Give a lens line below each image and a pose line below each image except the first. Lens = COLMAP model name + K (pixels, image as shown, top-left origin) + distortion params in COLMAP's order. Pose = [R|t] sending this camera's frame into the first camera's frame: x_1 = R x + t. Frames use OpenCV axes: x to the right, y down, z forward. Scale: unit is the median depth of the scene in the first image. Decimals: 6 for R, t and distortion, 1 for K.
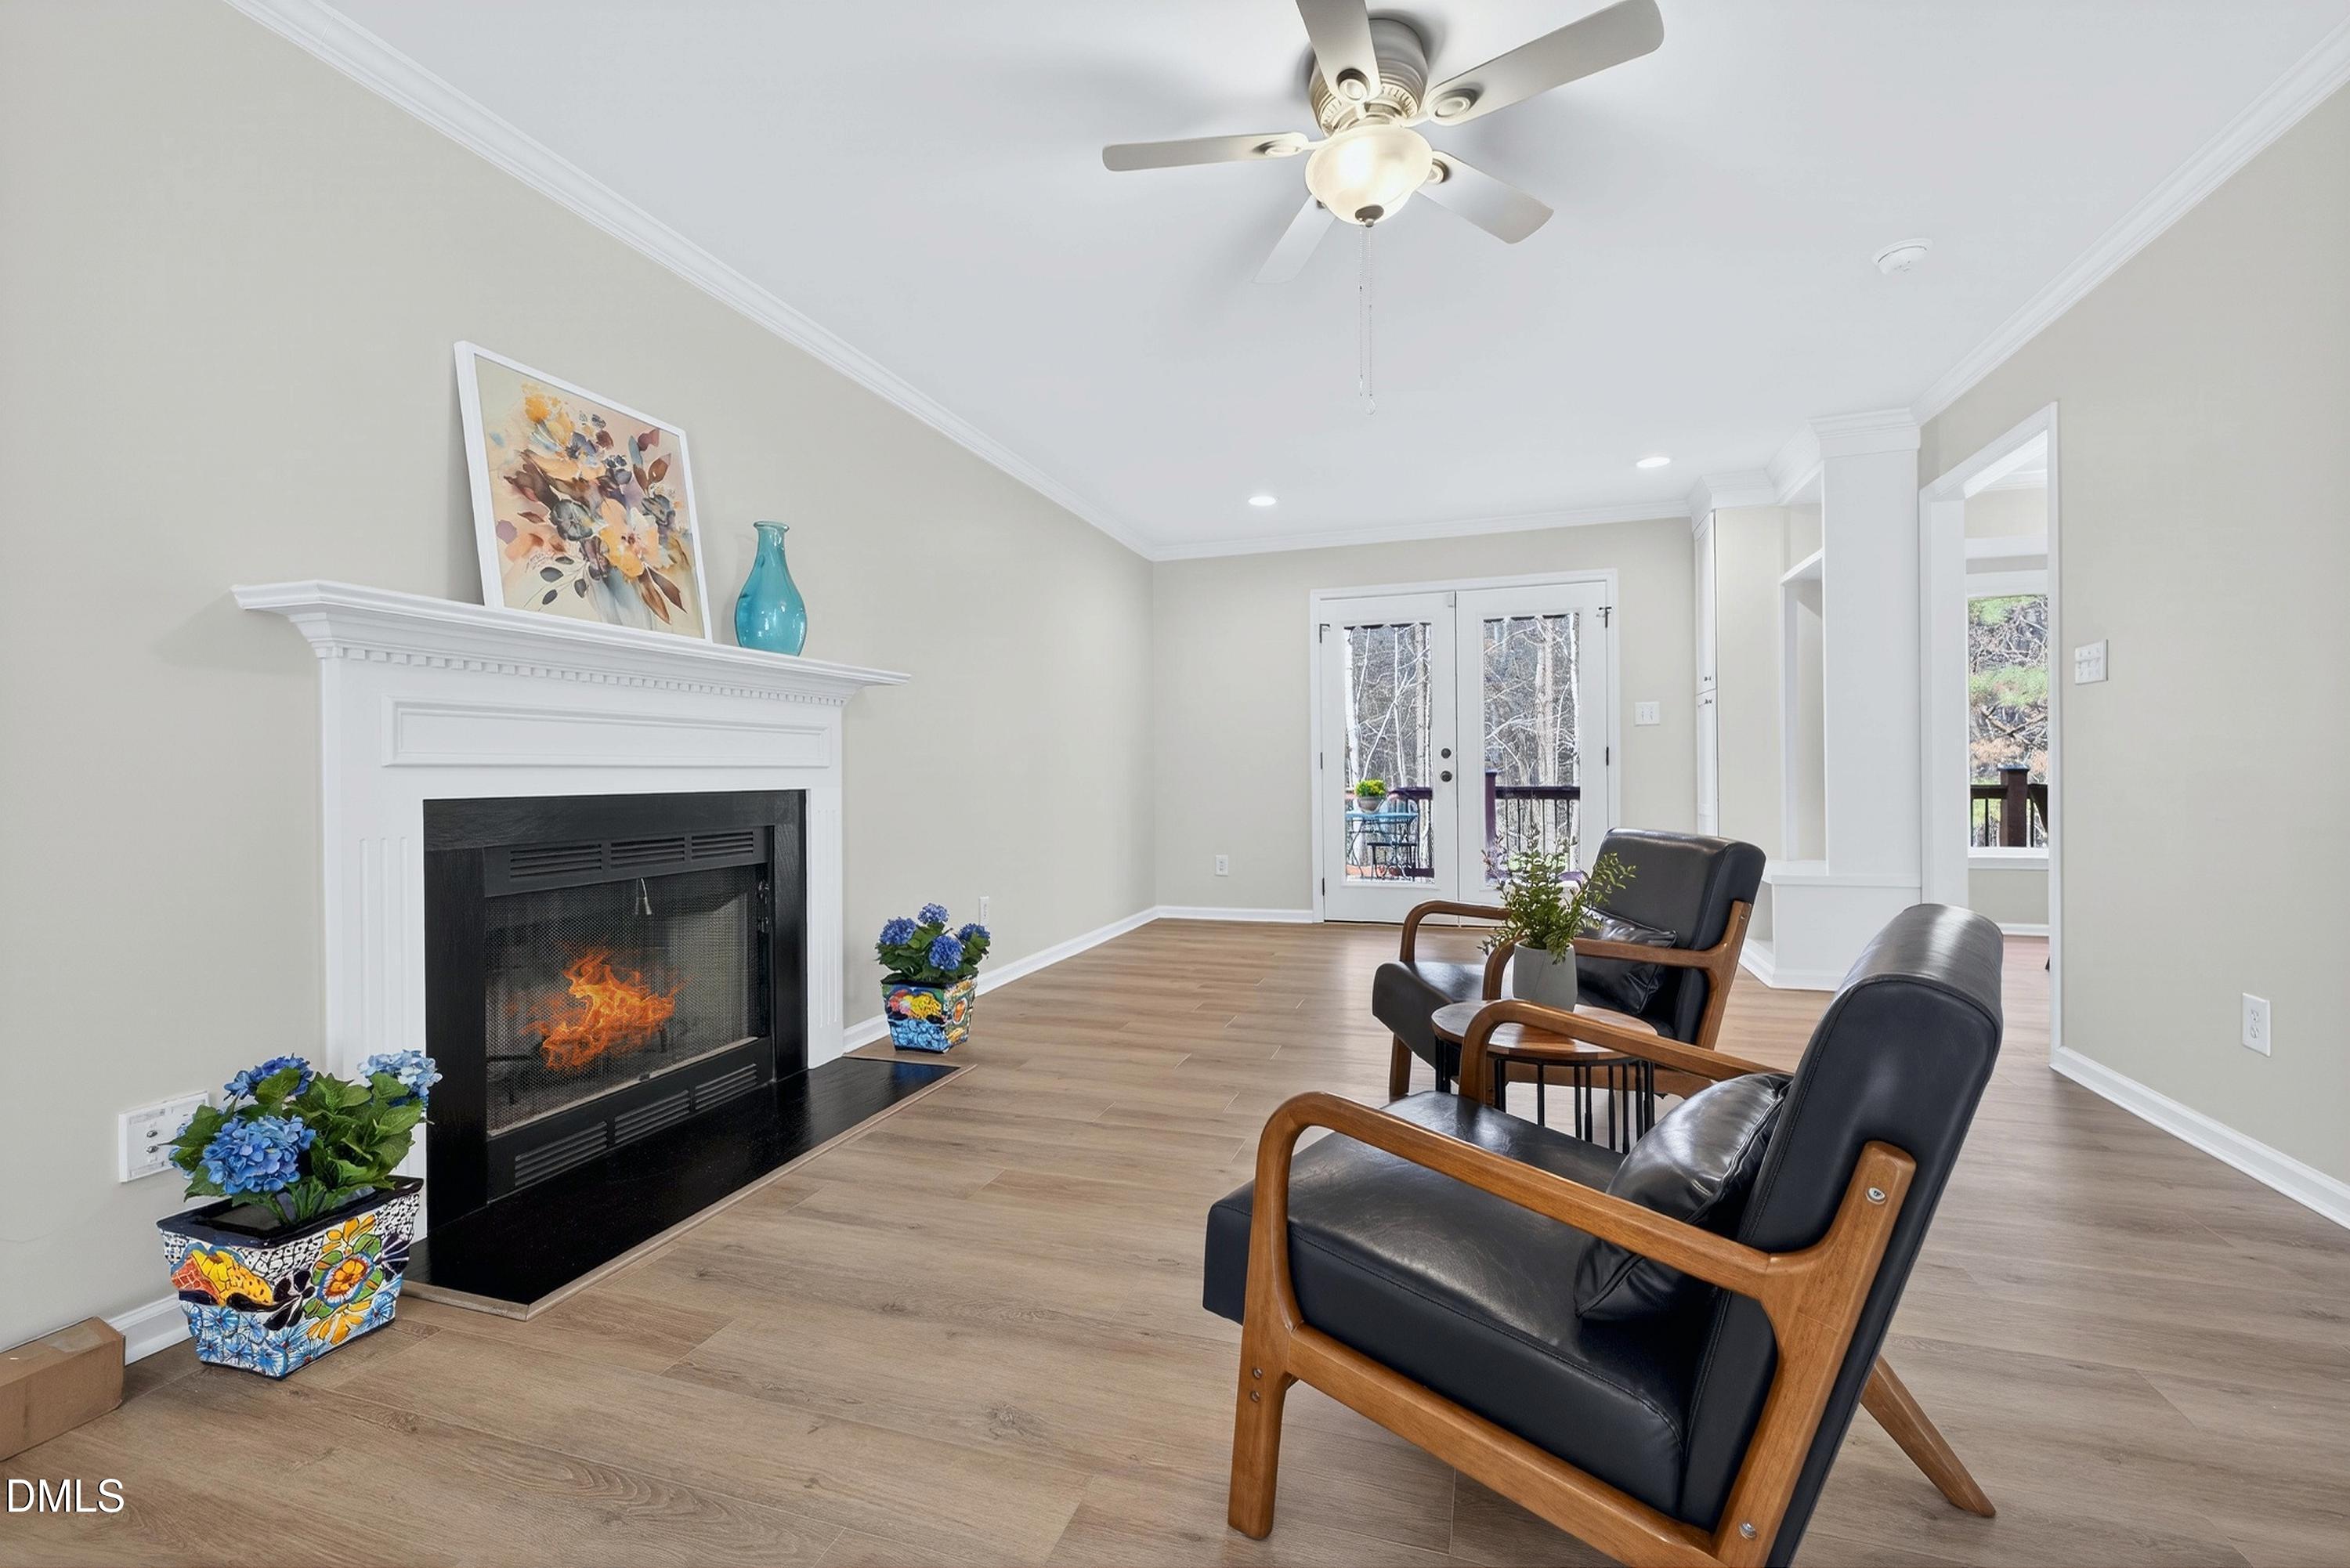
lens RADIAL K [[1012.0, 0, 1168.9], [0, 1012.0, 776.6], [0, 0, 1]] dist [0.016450, 0.000626]
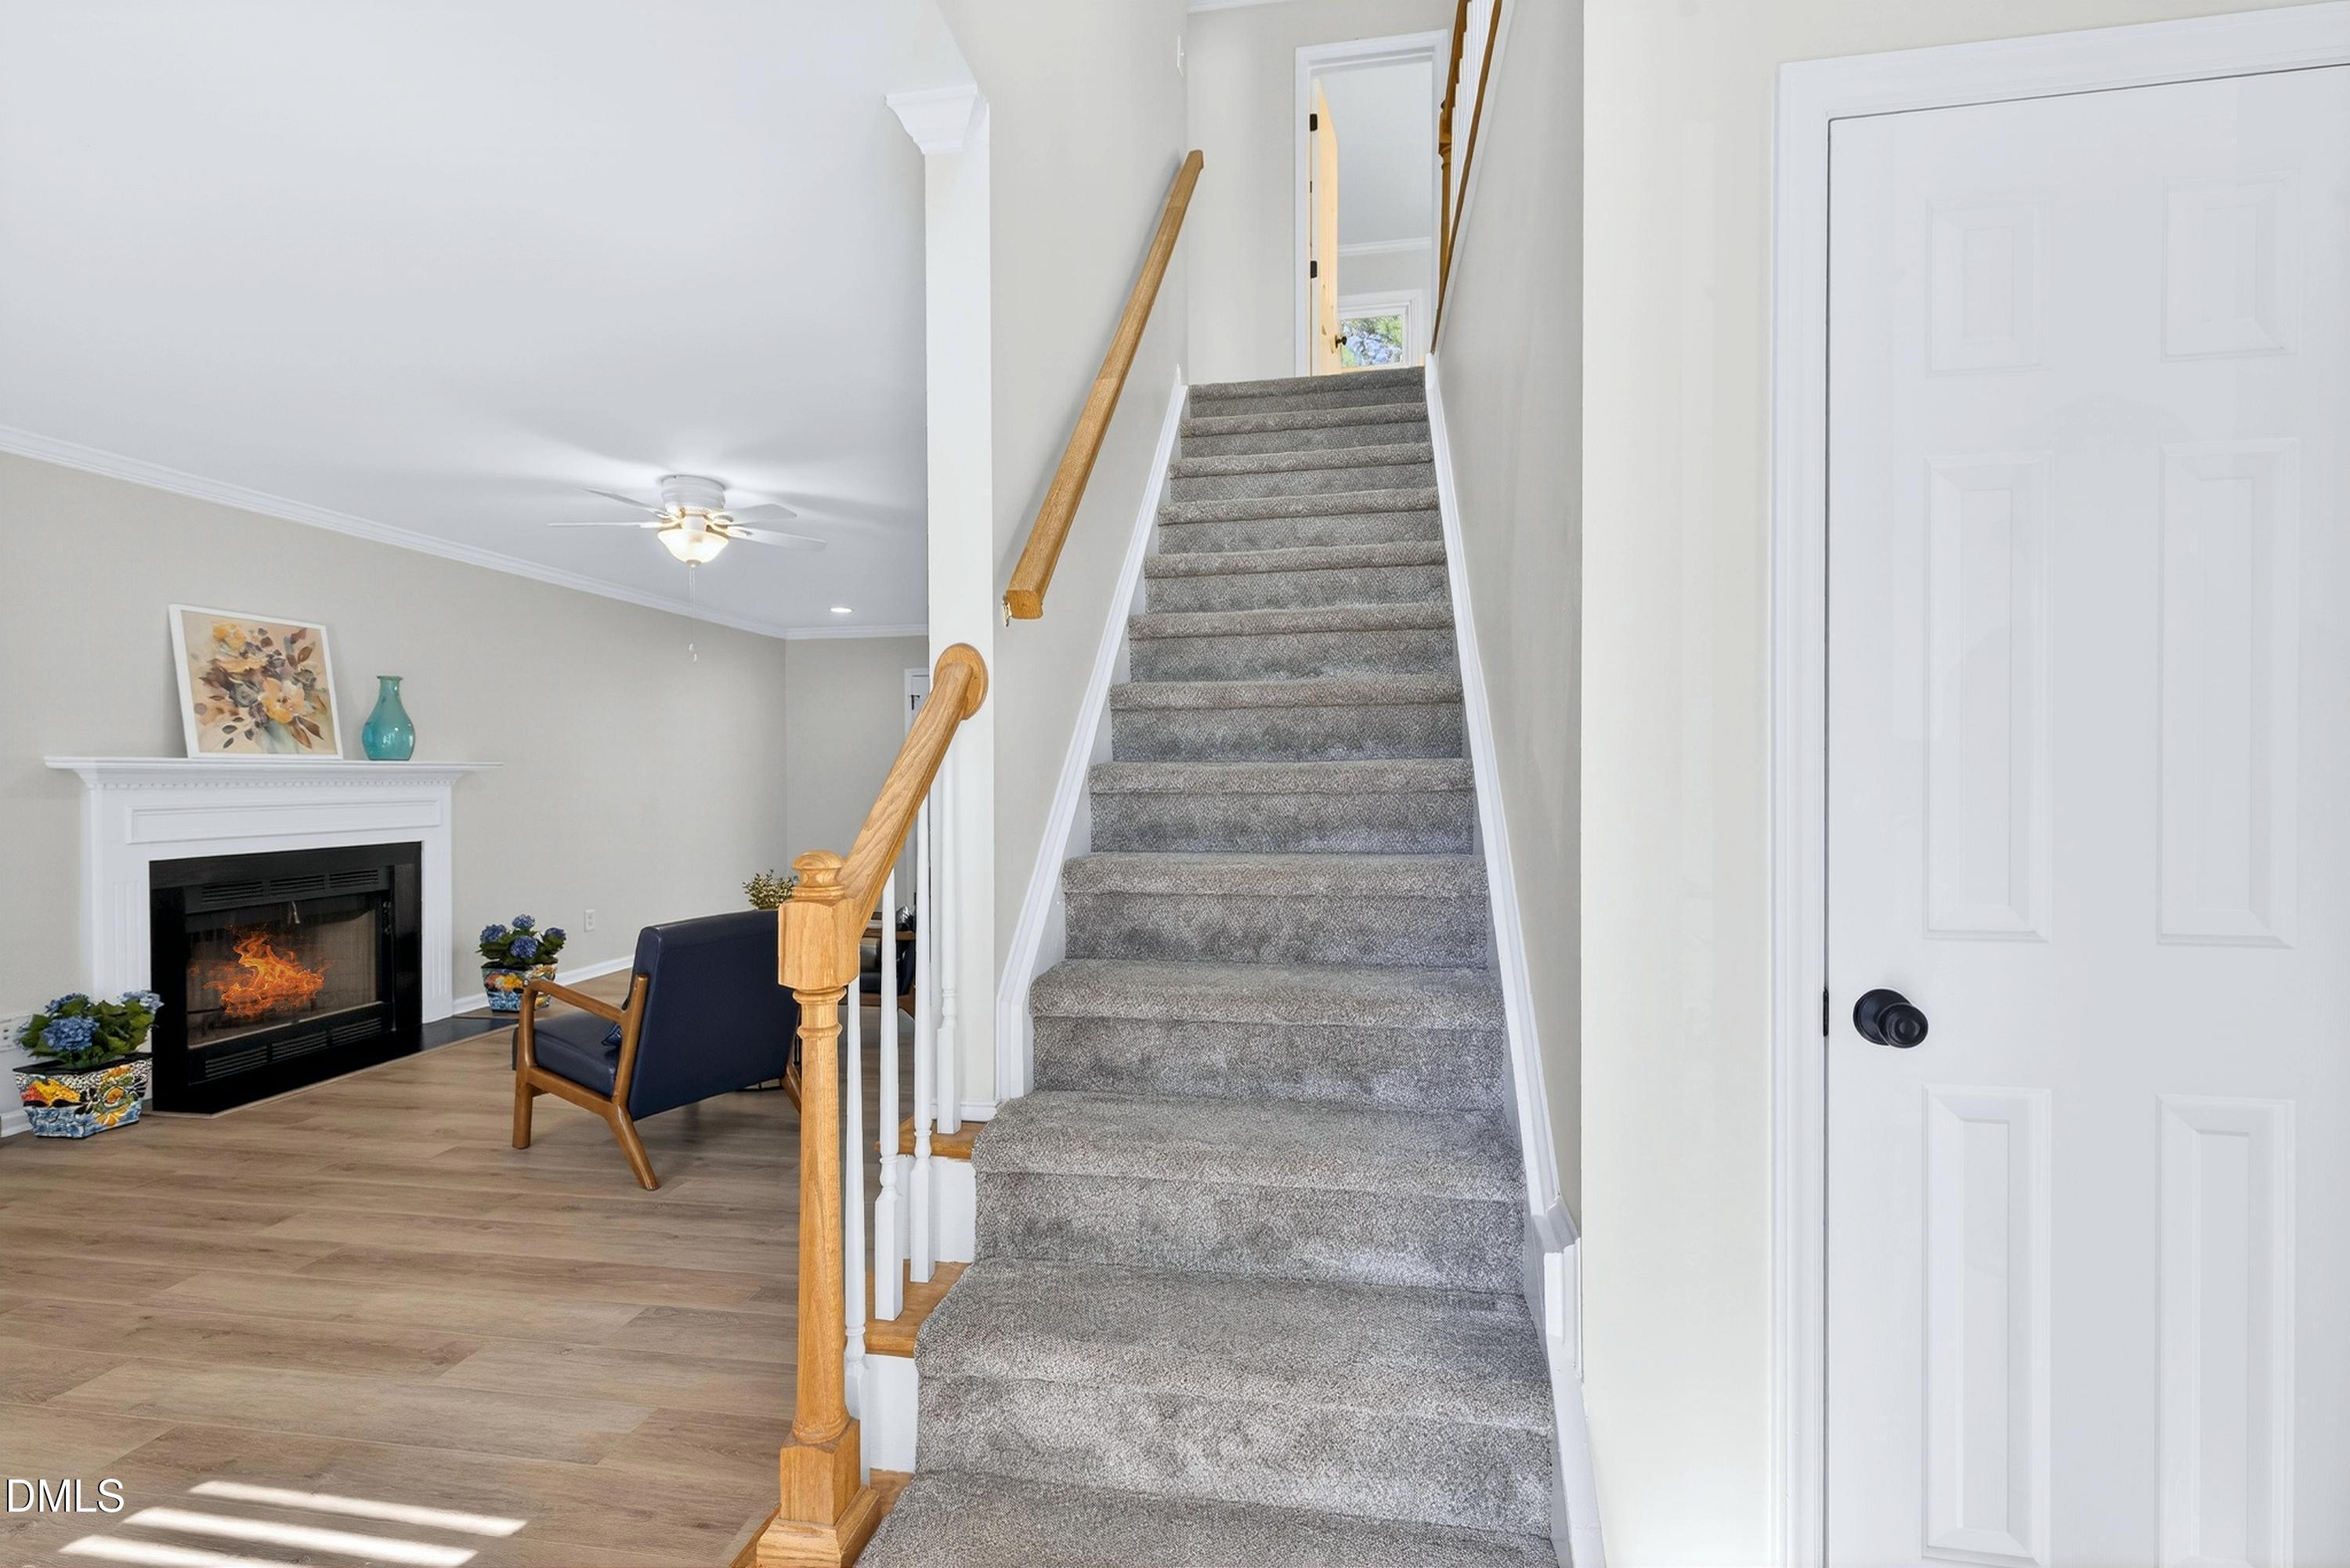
lens RADIAL K [[1089.5, 0, 1169.4], [0, 1089.5, 787.1], [0, 0, 1]] dist [0.018867, -0.000005]
pose [[0.989626, 0.006391, 0.143525, 0.681773], [-0.007703, 0.999933, 0.008587, -0.120289], [-0.143461, -0.009604, 0.989609, -1.051586]]
